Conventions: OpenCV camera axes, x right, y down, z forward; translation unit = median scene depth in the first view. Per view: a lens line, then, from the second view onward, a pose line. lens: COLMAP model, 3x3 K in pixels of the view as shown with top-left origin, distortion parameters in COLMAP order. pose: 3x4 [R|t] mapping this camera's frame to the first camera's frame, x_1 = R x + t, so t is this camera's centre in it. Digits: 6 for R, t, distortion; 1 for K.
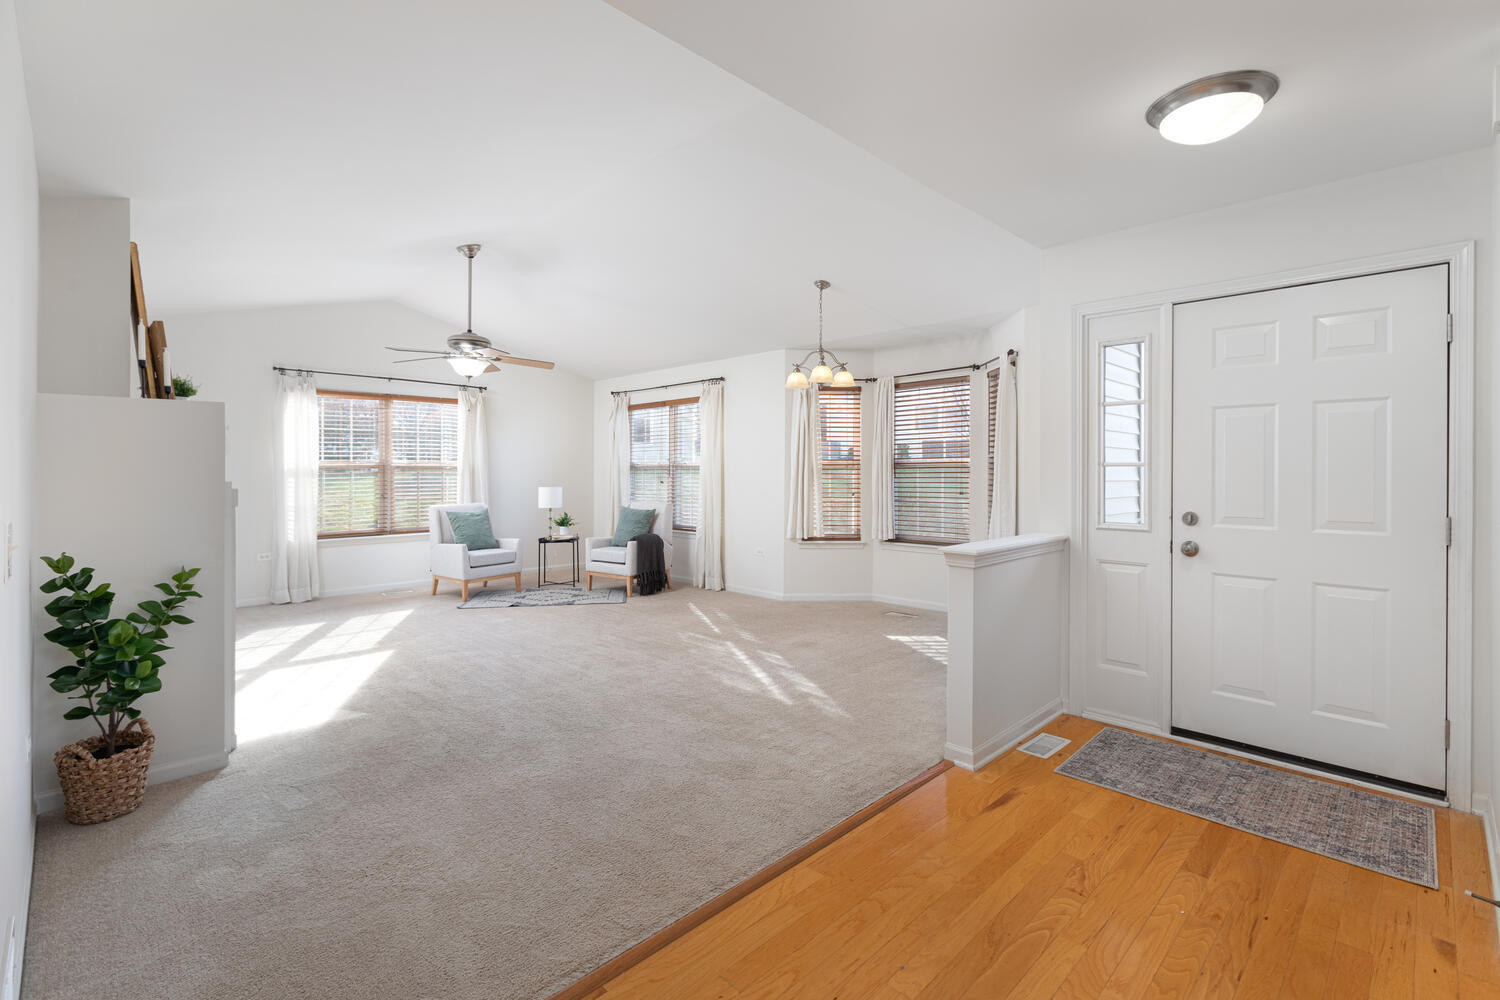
lens RADIAL K [[677.5, 0, 767.0], [0, 677.5, 474.3], [0, 0, 1]] dist [0.000844, 0.000539]
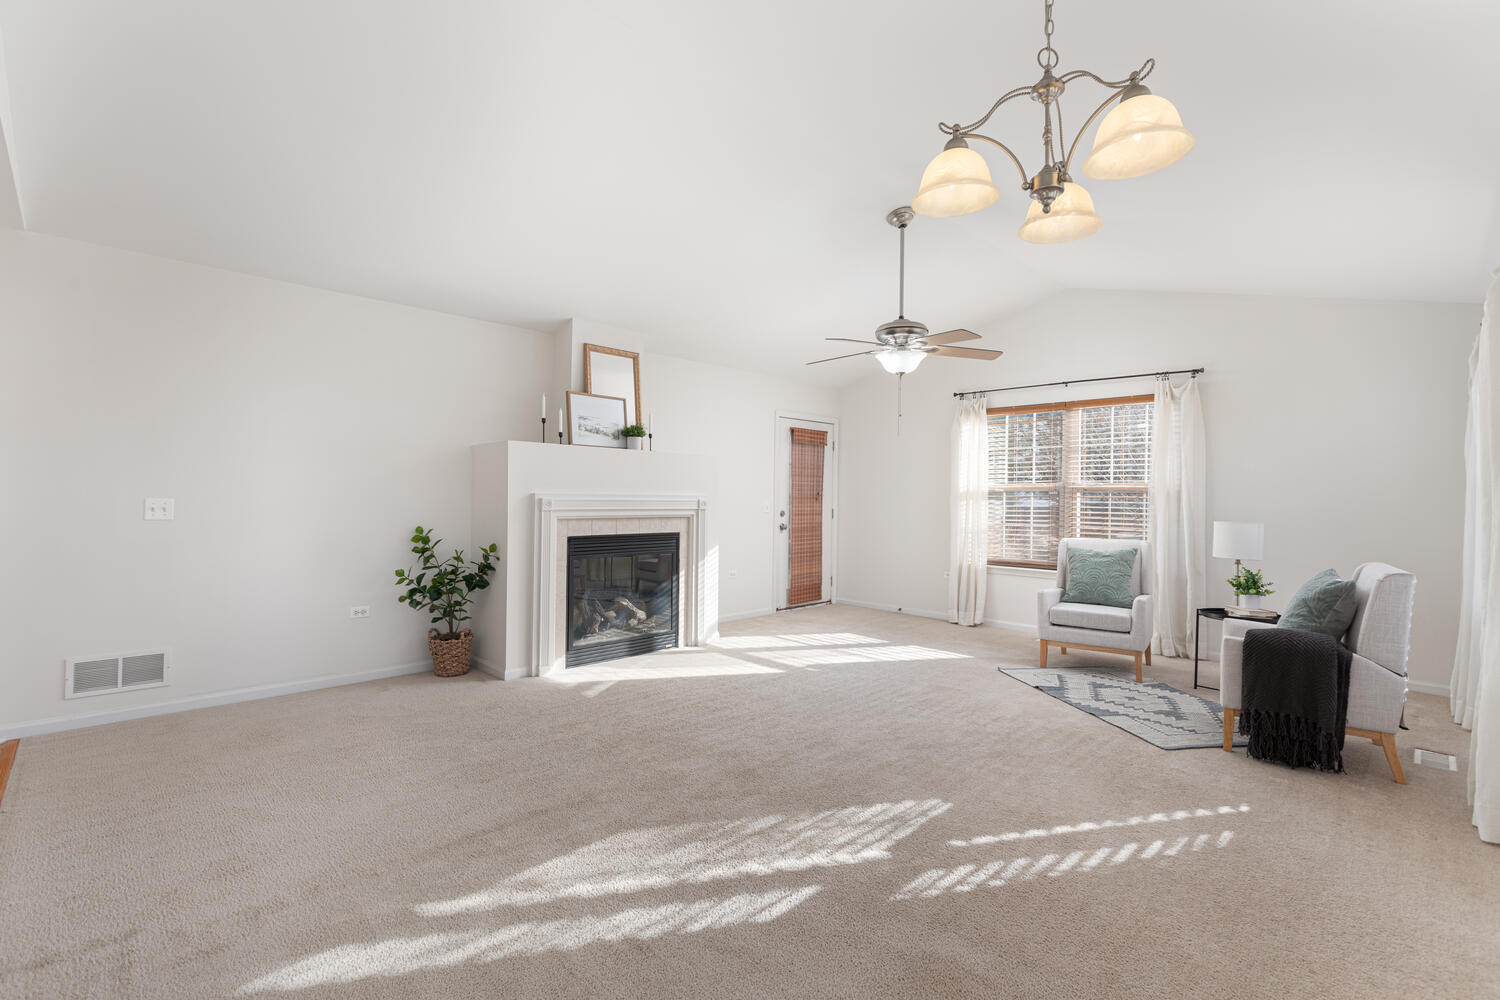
lens RADIAL K [[677.5, 0, 756.9], [0, 677.5, 496.9], [0, 0, 1]] dist [0.000844, 0.000539]
pose [[-0.023230, 0.002959, -0.999726, 0.424379], [-0.018036, 0.999832, 0.003378, 0.003719], [0.999567, 0.018110, -0.023173, 0.961846]]
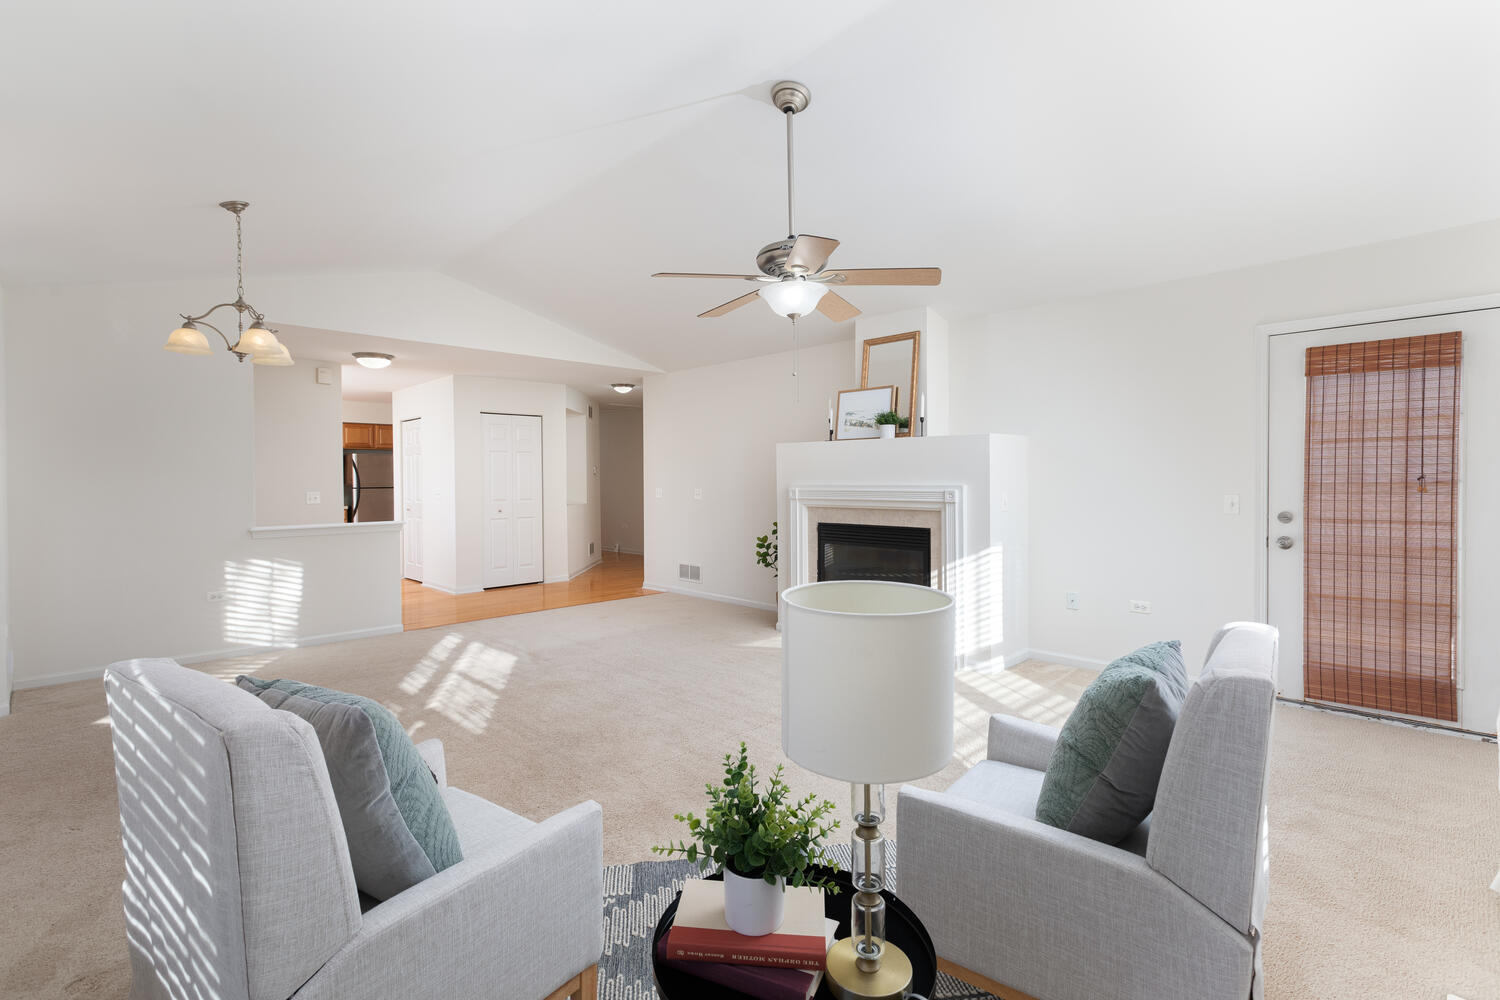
lens RADIAL K [[755.4, 0, 749.7], [0, 755.4, 497.4], [0, 0, 1]] dist [-0.024211, -0.000593]
pose [[-0.995372, 0.004868, 0.095969, -0.549115], [0.007333, 0.999652, 0.025351, -0.004434], [-0.095812, 0.025938, -0.995061, 1.904185]]
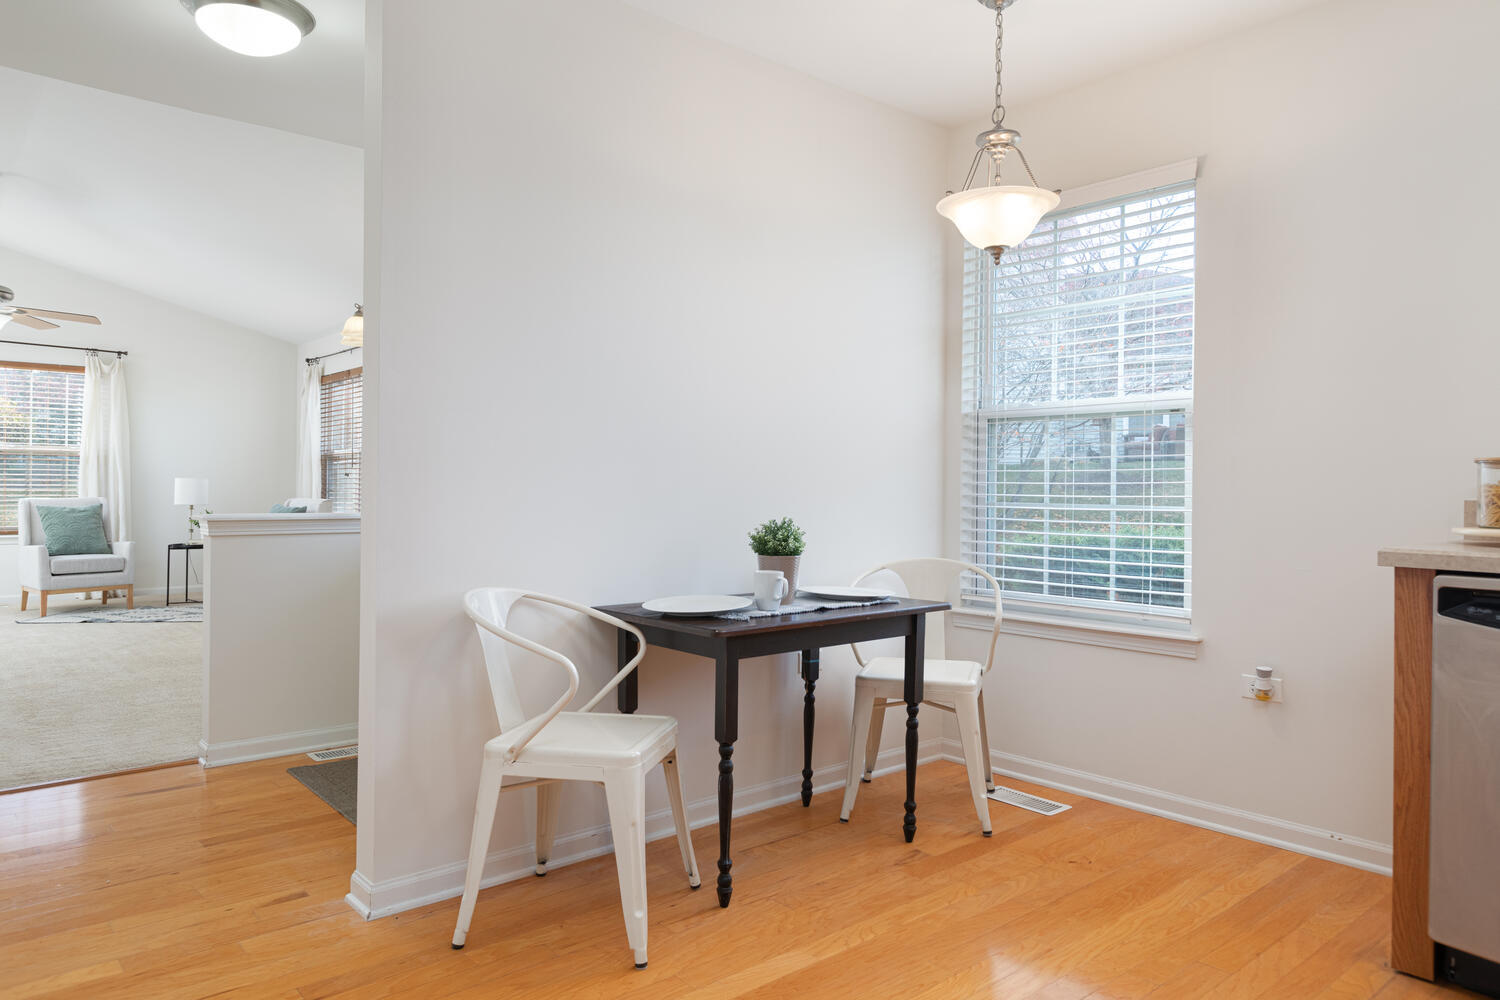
lens RADIAL K [[989.6, 0, 770.9], [0, 989.6, 483.0], [0, 0, 1]] dist [-0.023486, 0.001910]
pose [[0.997405, 0.007876, -0.071569, 0.681295], [-0.008674, 0.999903, -0.010857, 0.047943], [0.071477, 0.011449, 0.997377, -0.128000]]
